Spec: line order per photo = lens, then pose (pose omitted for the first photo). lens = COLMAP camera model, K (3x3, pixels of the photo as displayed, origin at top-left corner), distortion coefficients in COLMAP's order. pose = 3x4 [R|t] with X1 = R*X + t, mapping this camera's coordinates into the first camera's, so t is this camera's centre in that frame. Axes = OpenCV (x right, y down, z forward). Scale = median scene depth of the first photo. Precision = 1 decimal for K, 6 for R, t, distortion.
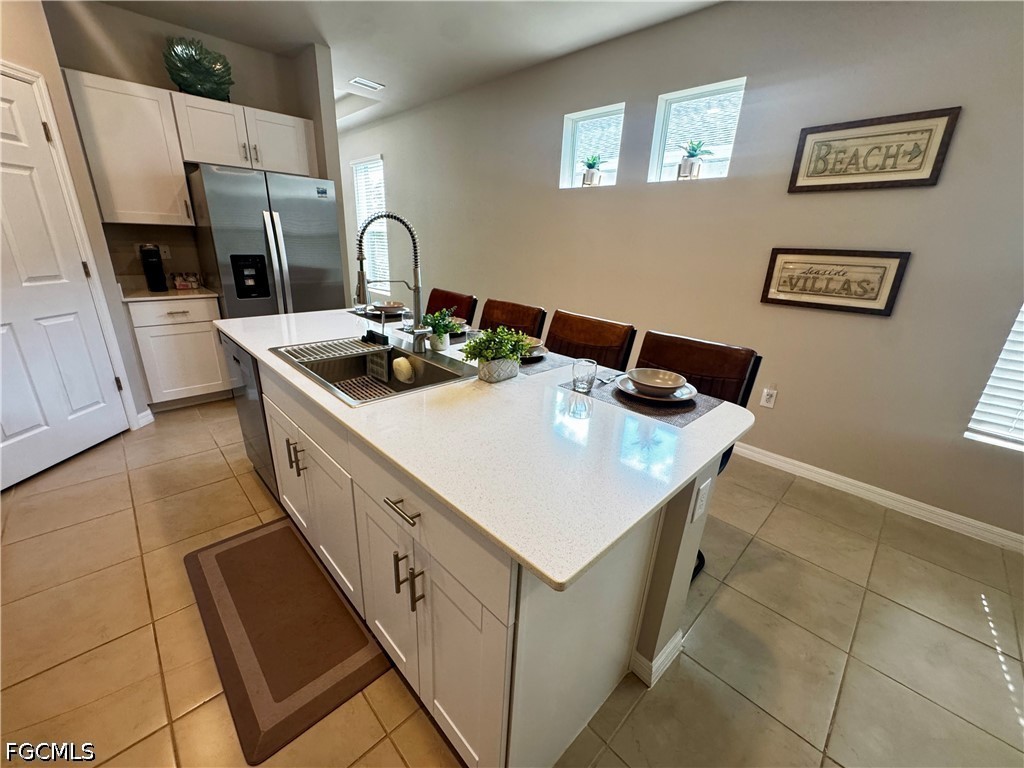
lens RADIAL K [[410.0, 0, 510.6], [0, 410.0, 383.0], [0, 0, 1]] dist [-0.003674, -0.000341]
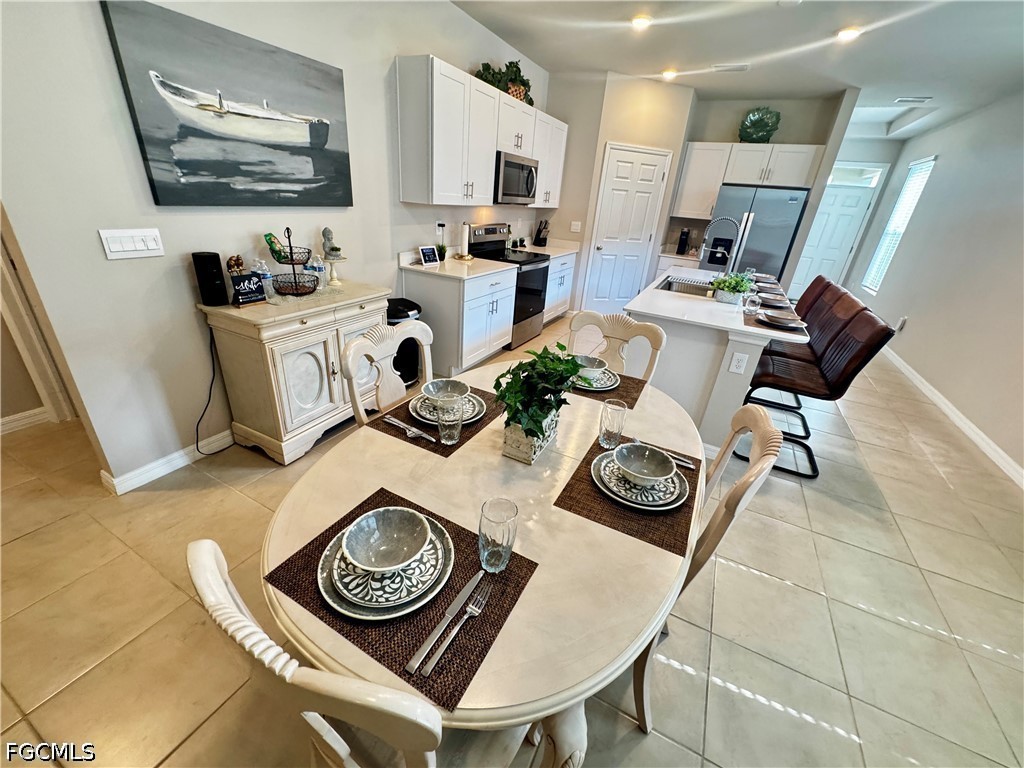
lens RADIAL K [[410.0, 0, 508.3], [0, 410.0, 386.0], [0, 0, 1]] dist [-0.003674, -0.000341]
pose [[0.316059, 0.387106, -0.866173, 0.756557], [-0.372942, 0.890170, 0.261748, 0.112553], [0.872365, 0.240304, 0.425714, -0.330680]]
